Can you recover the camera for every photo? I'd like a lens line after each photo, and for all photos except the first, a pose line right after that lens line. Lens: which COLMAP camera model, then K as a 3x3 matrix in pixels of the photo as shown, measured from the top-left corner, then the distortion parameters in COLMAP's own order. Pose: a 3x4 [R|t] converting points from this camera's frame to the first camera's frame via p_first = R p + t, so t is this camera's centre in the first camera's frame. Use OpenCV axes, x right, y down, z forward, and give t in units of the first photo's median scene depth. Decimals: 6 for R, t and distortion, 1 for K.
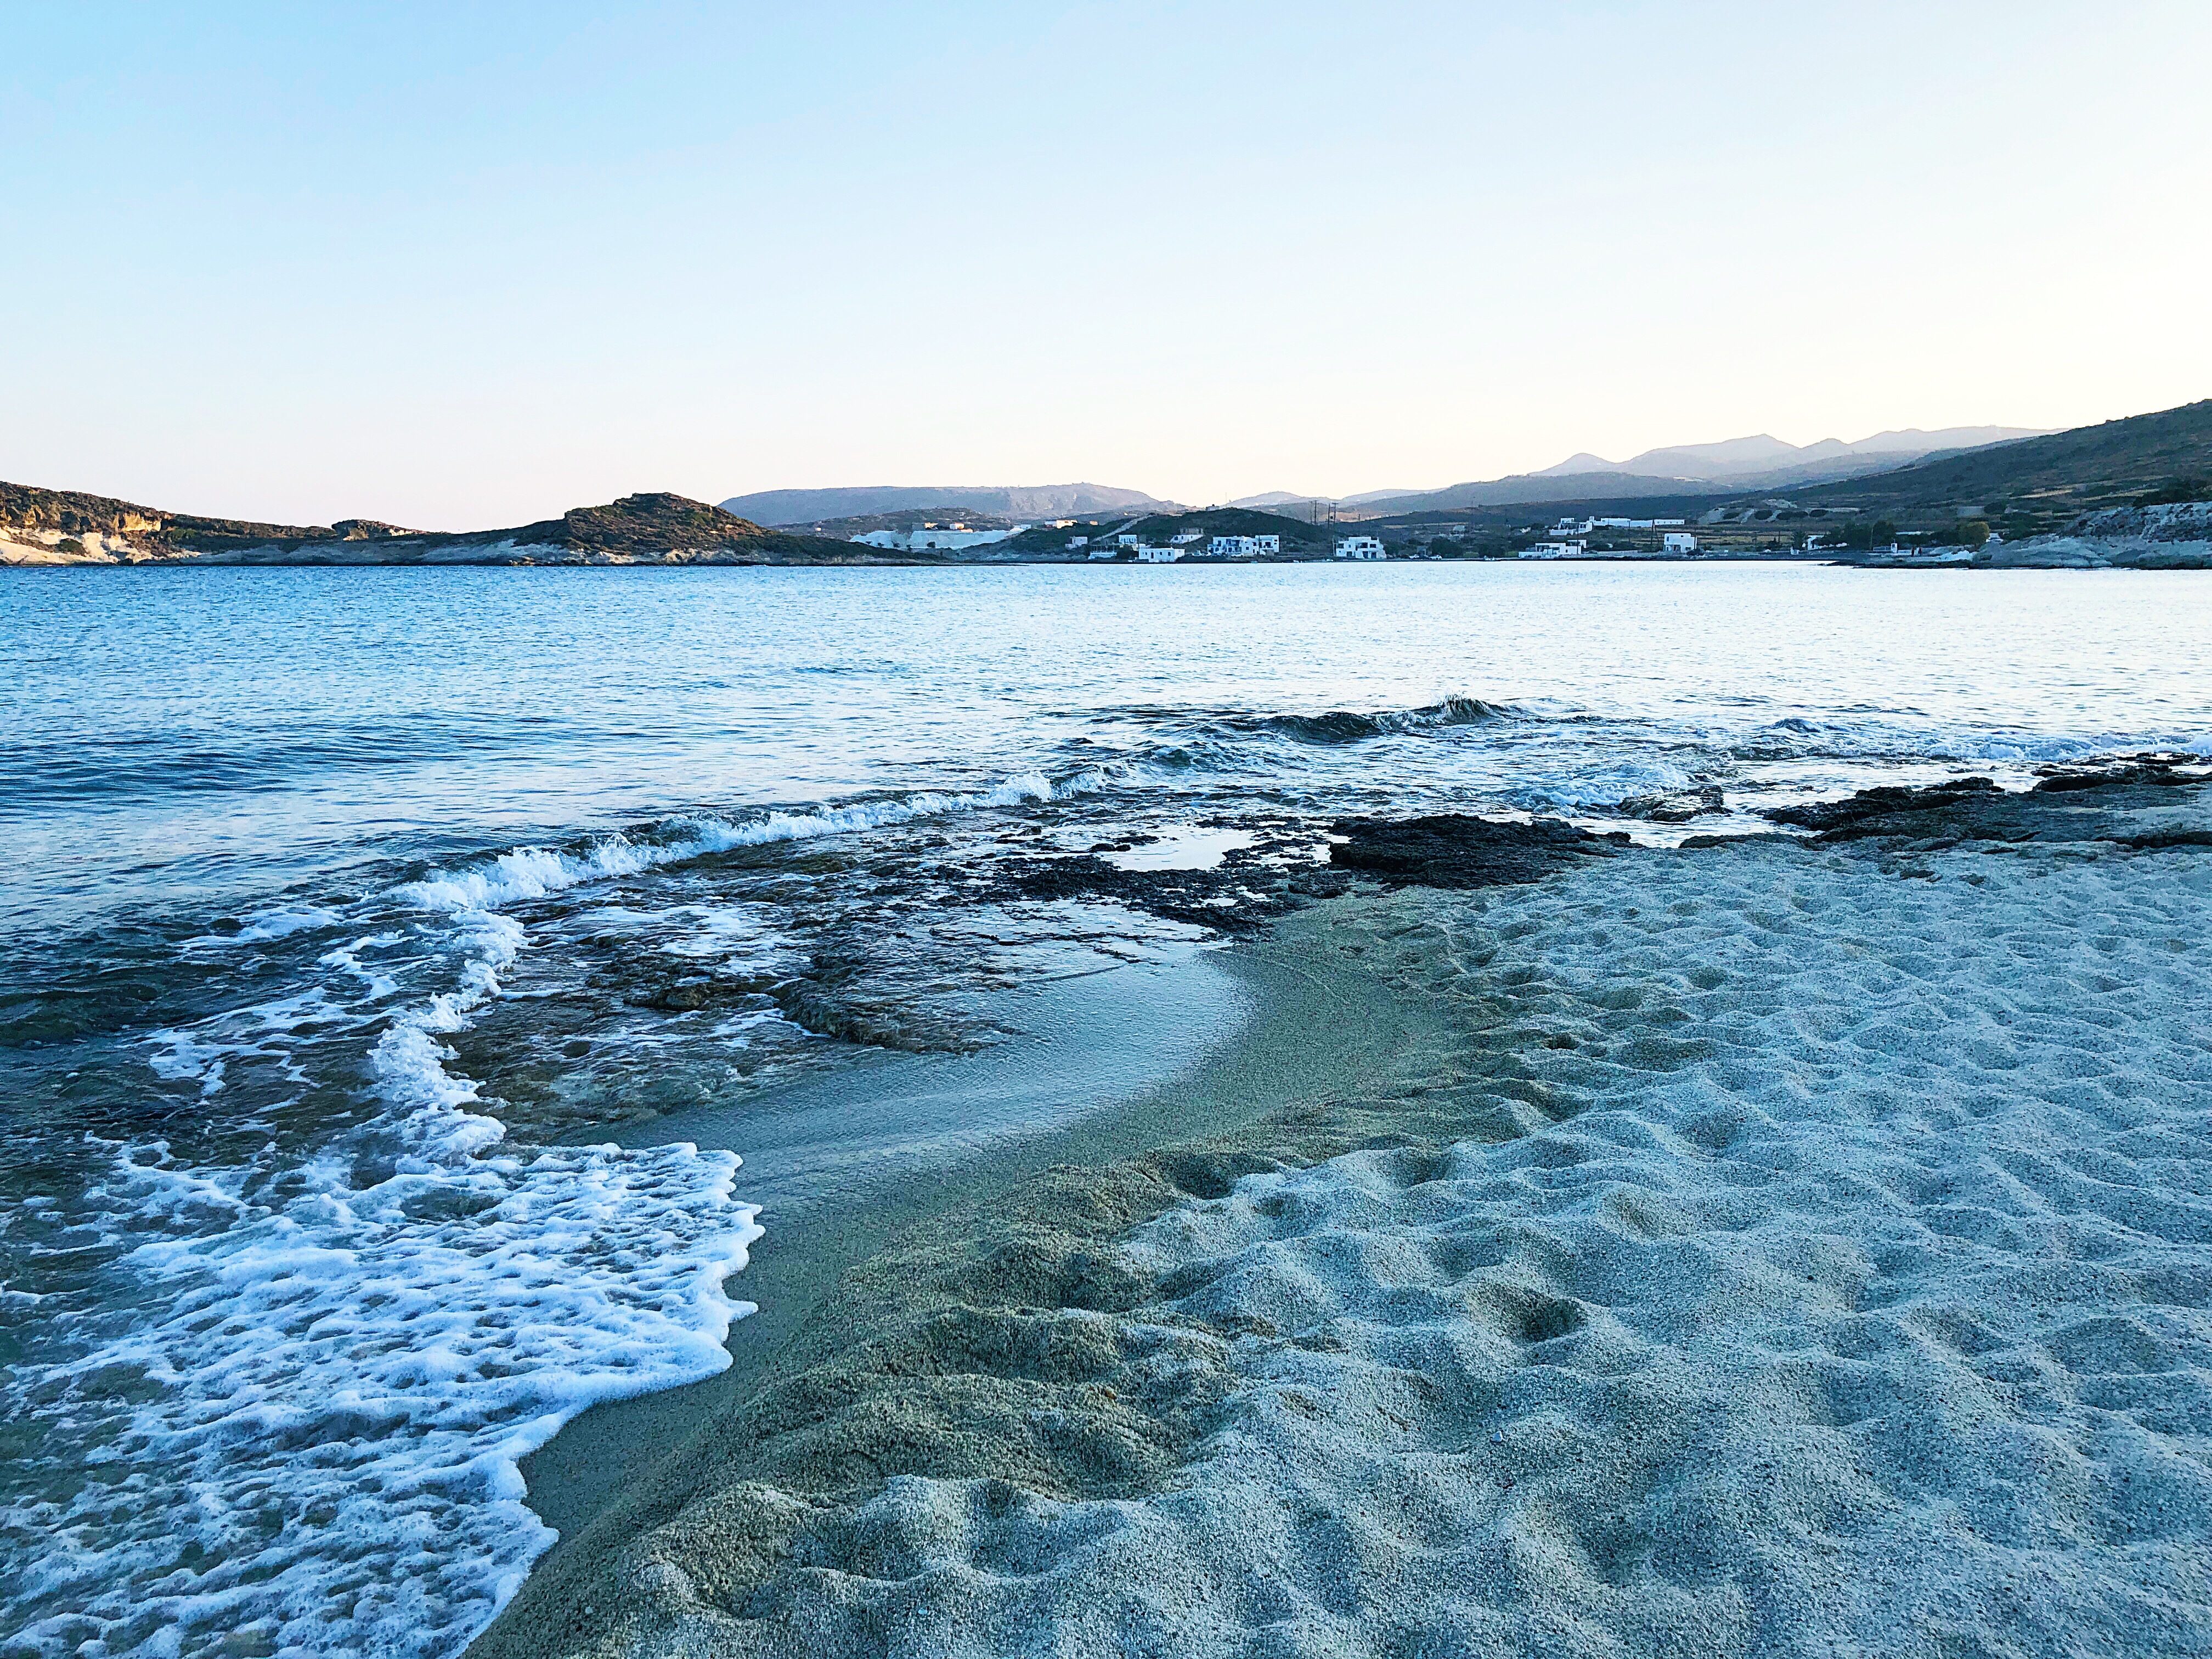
lens RADIAL K [[1751.4, 0, 1112.3], [0, 1751.4, 828.4], [0, 0, 1]] dist [-0.003763, -0.001966]
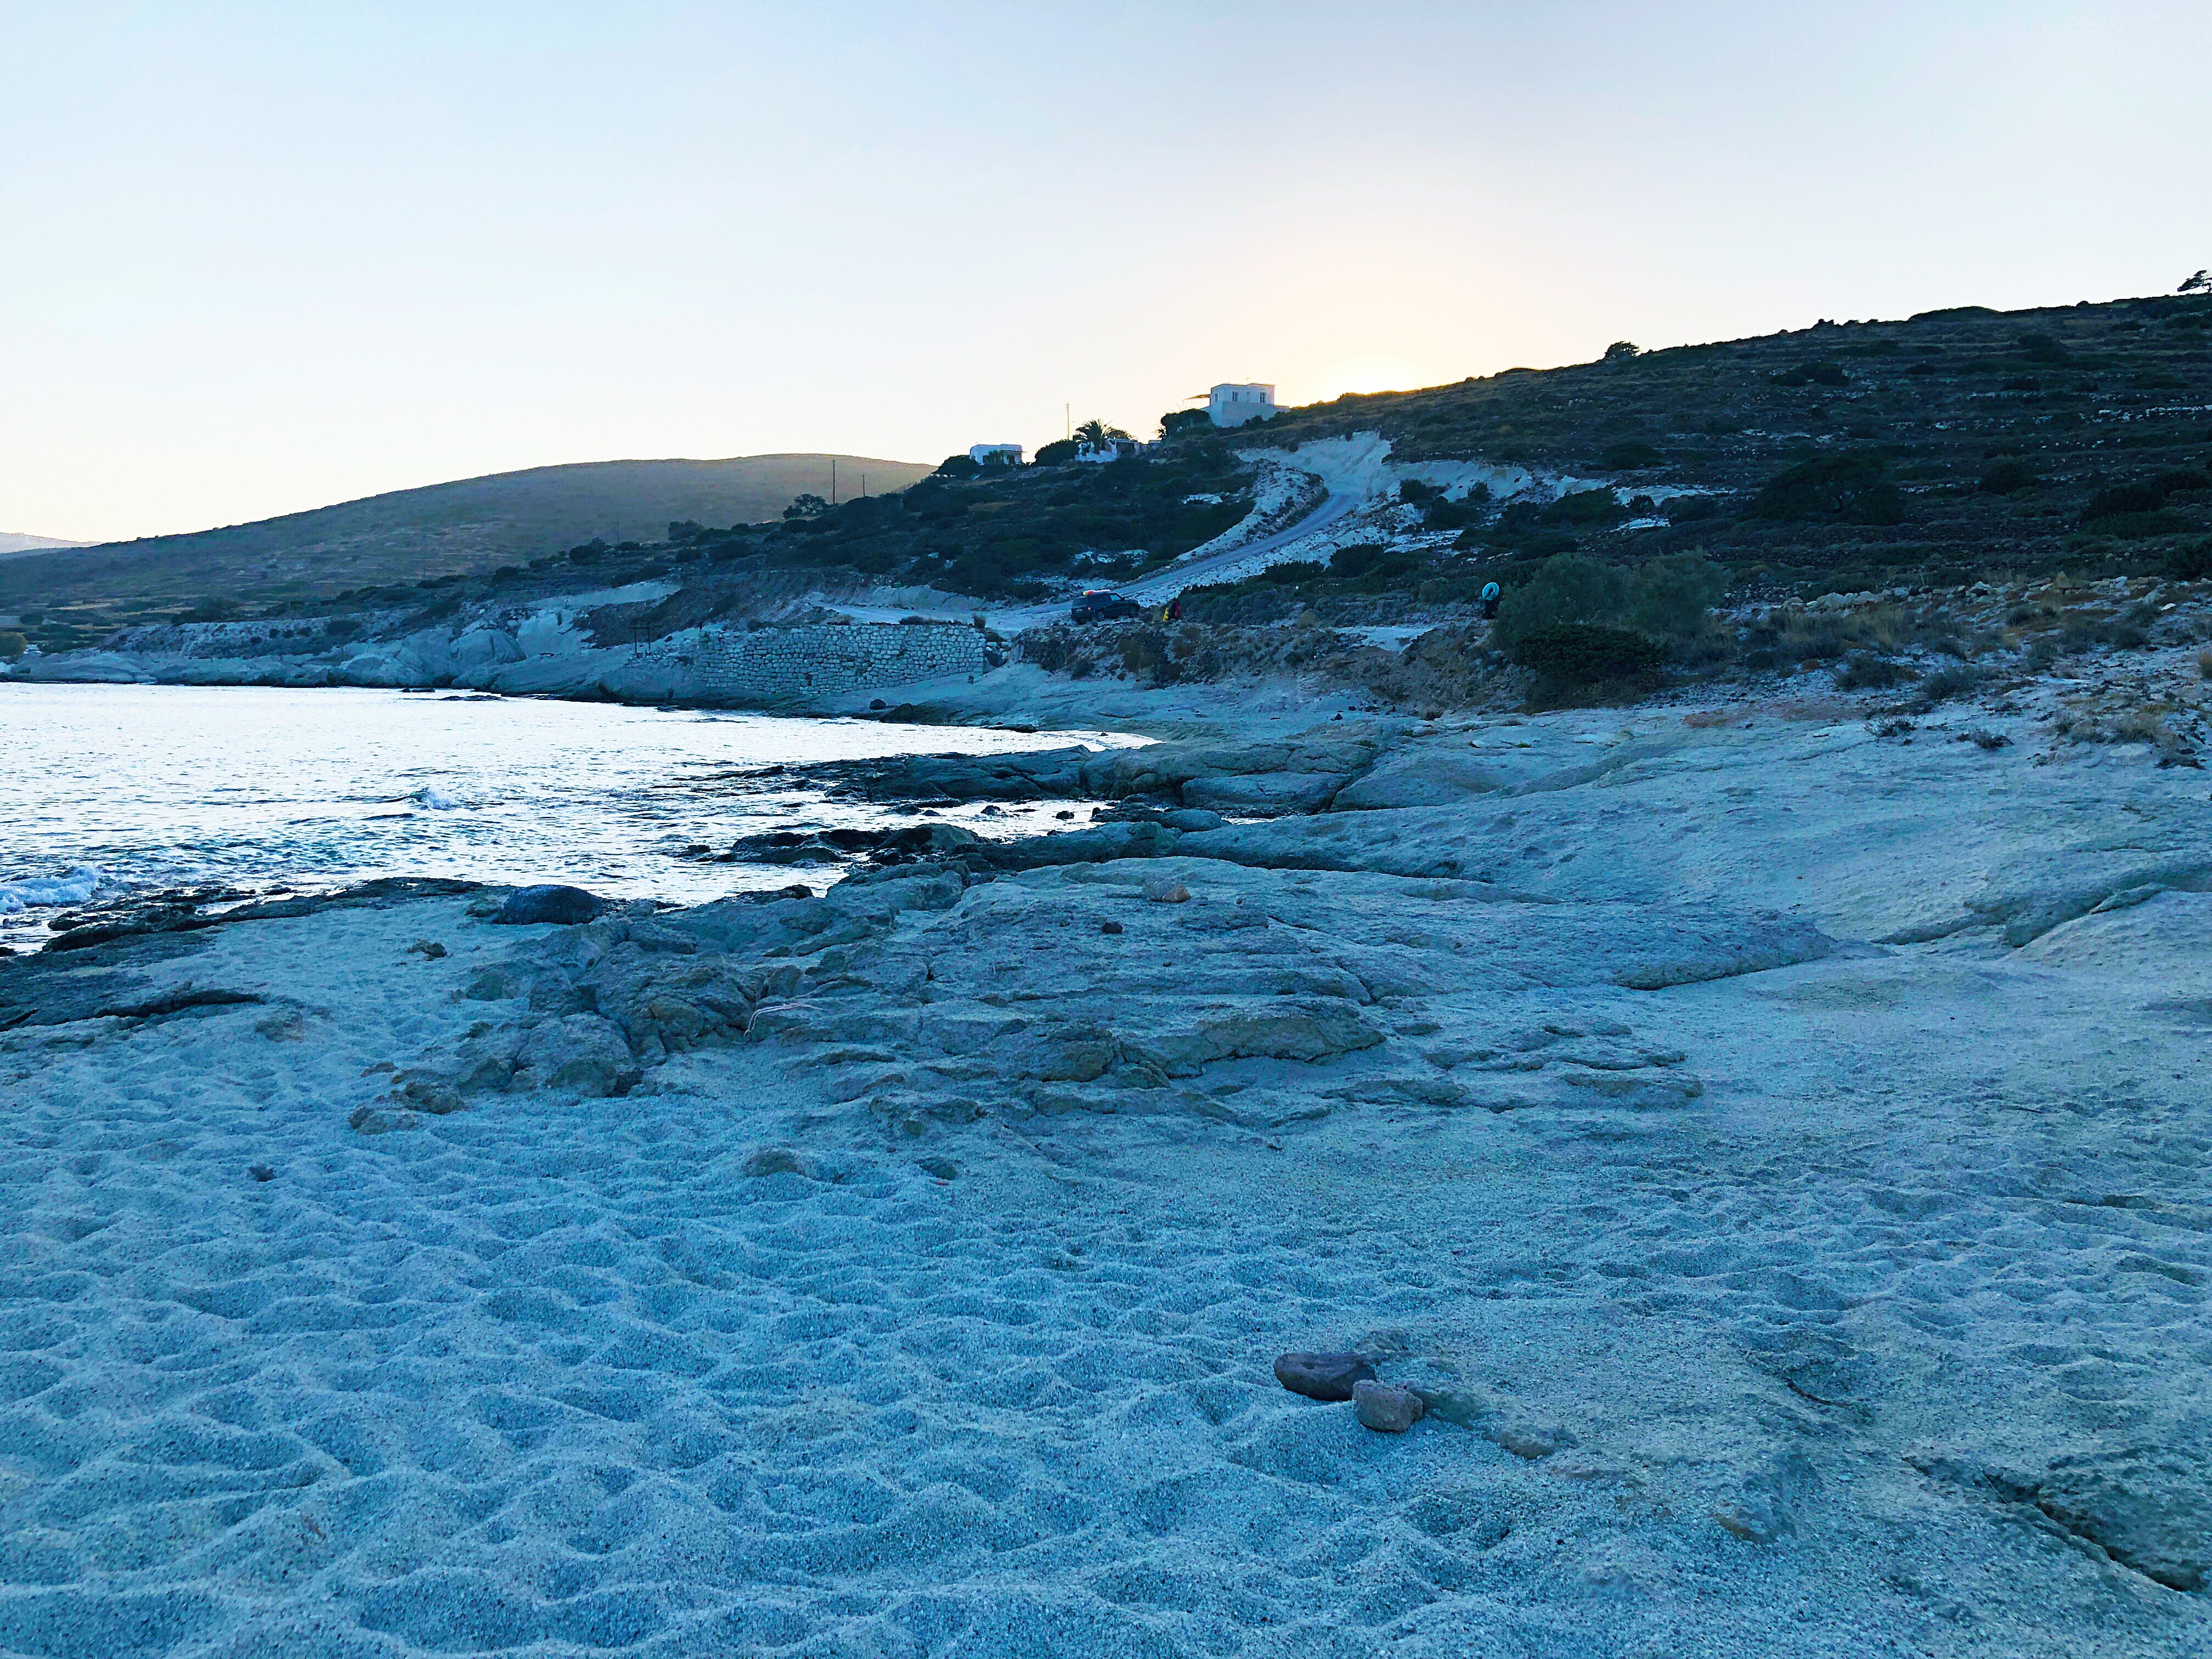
lens RADIAL K [[1751.4, 0, 1109.4], [0, 1751.4, 838.0], [0, 0, 1]] dist [-0.003763, -0.001966]
pose [[0.531289, -0.061497, 0.844956, 0.003463], [0.111041, 0.993813, 0.002512, -0.001134], [-0.839882, 0.092490, 0.534830, 0.003075]]
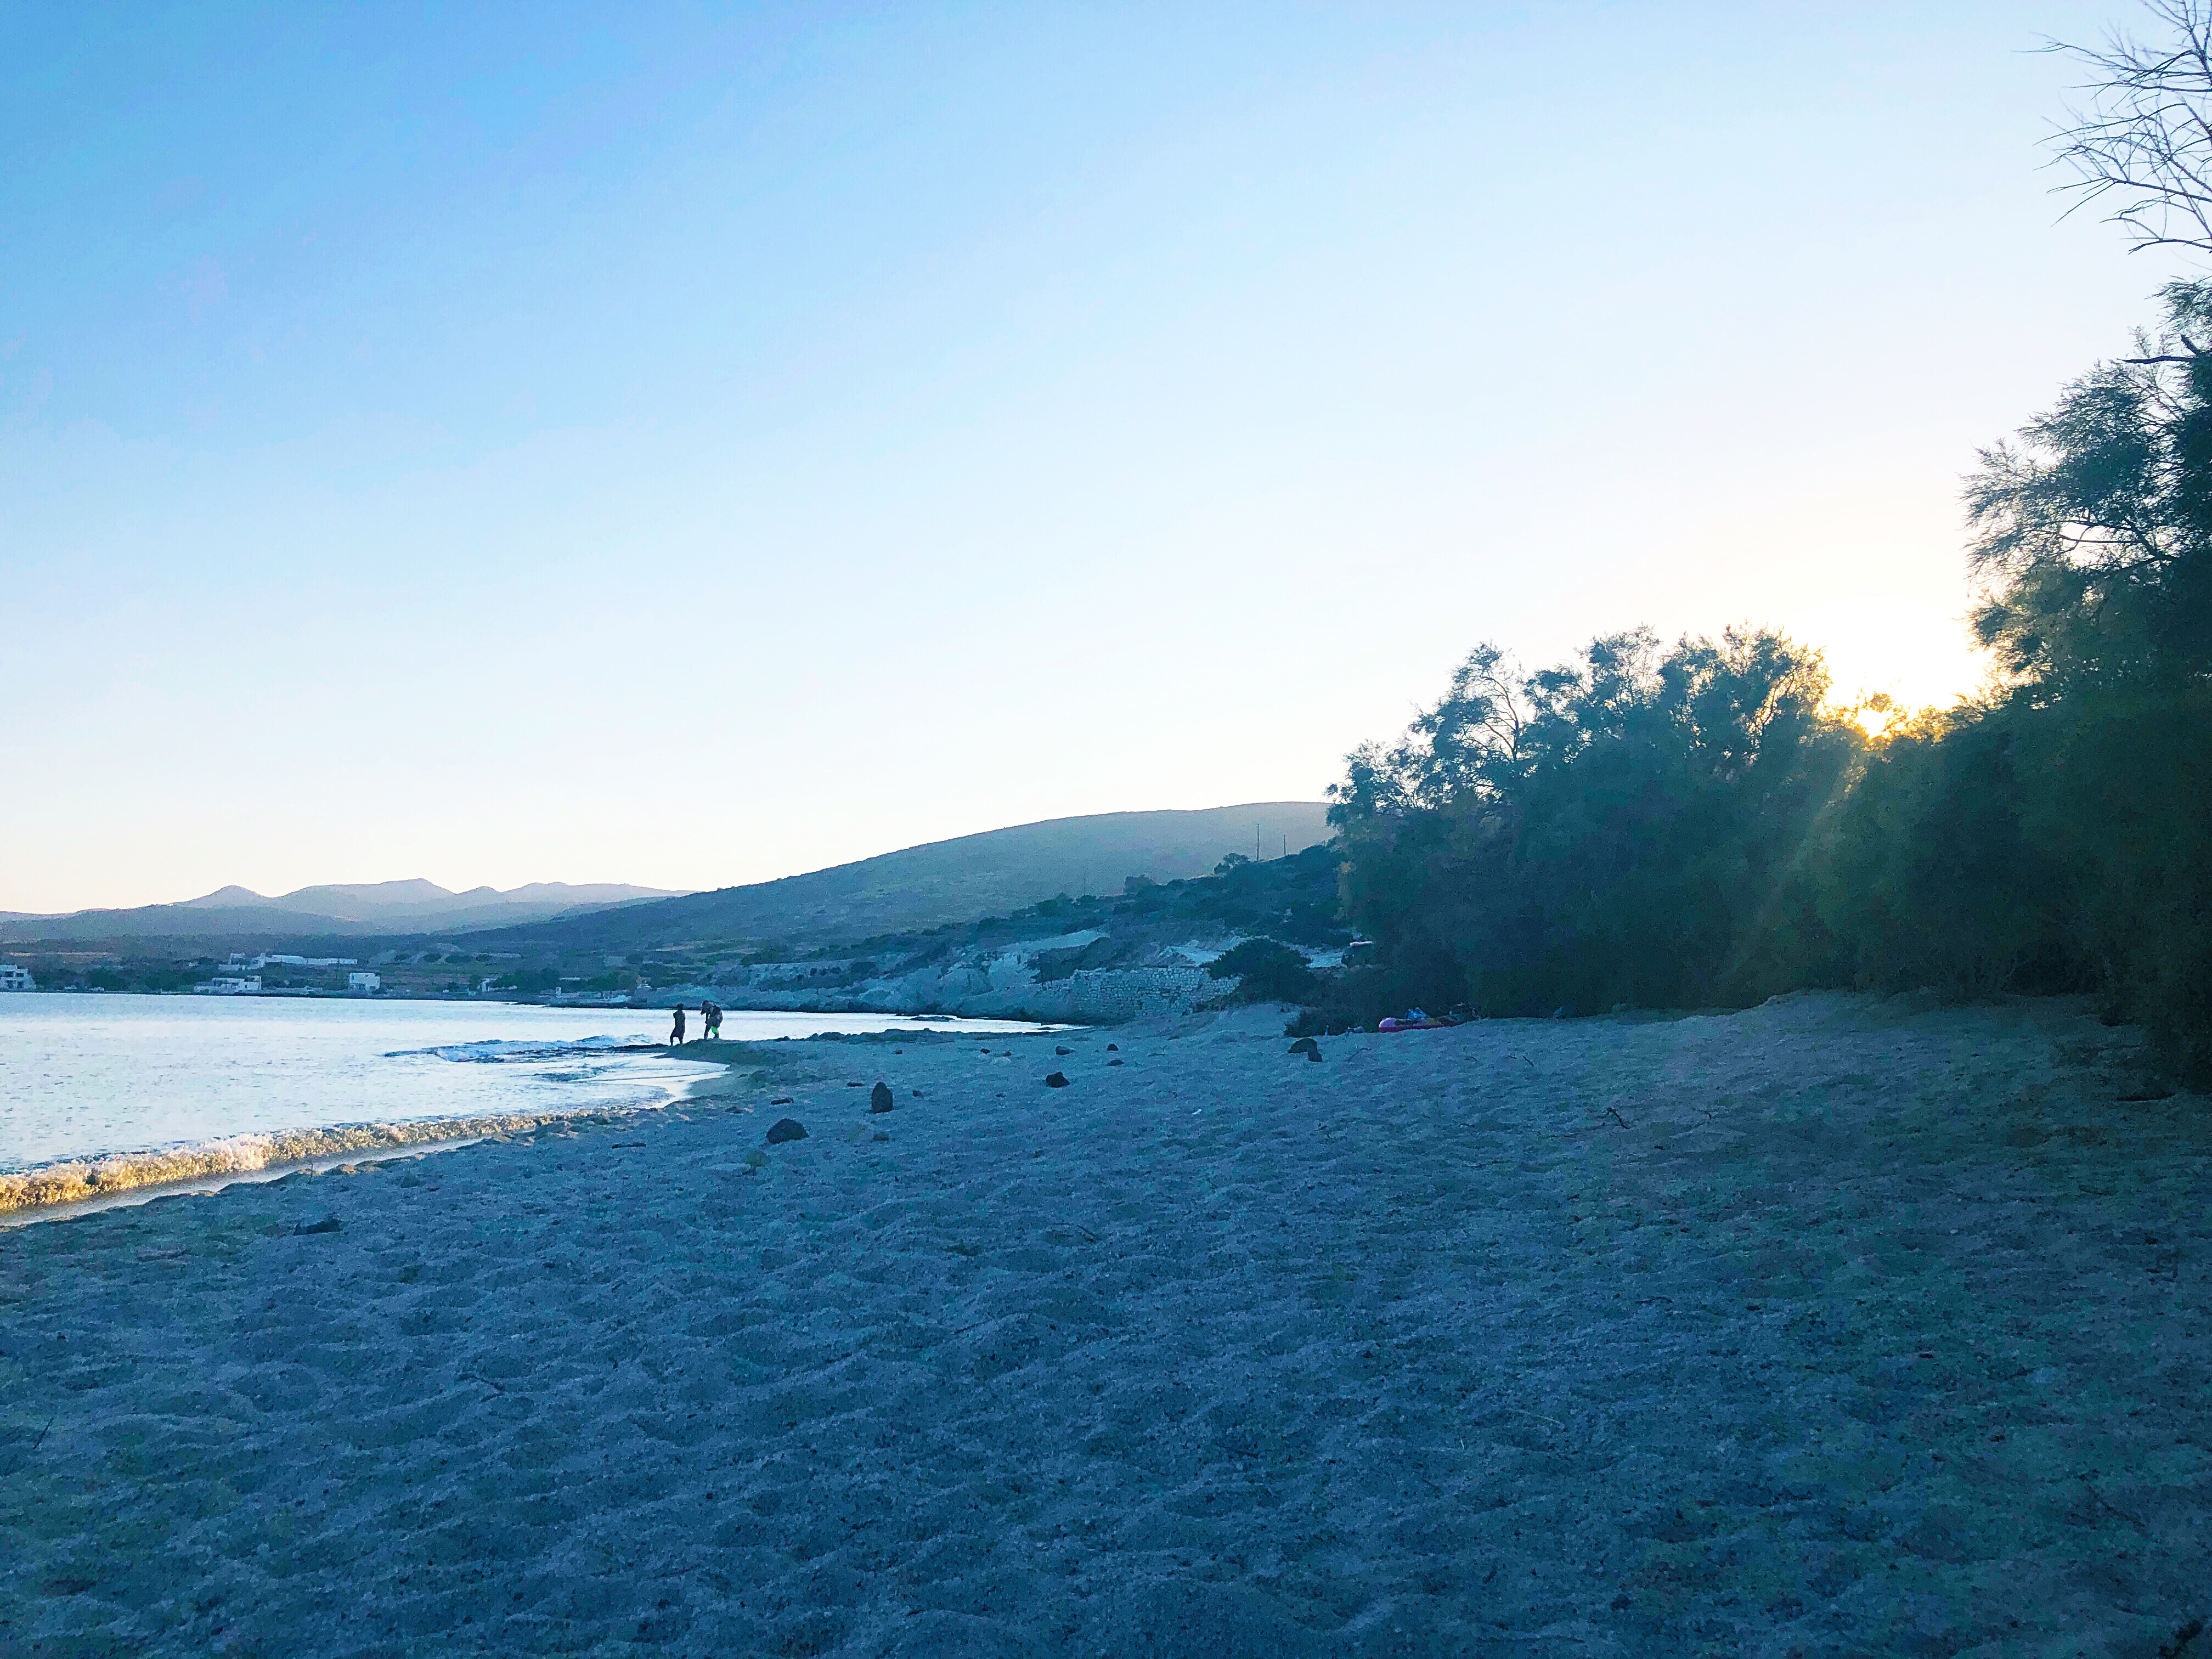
lens RADIAL K [[1751.4, 0, 1111.8], [0, 1751.4, 828.0], [0, 0, 1]] dist [-0.003763, -0.001966]
pose [[0.744313, 0.086236, 0.662240, -0.115736], [0.080681, 0.972753, -0.217351, 0.031933], [-0.662940, 0.215207, 0.717075, -0.193590]]
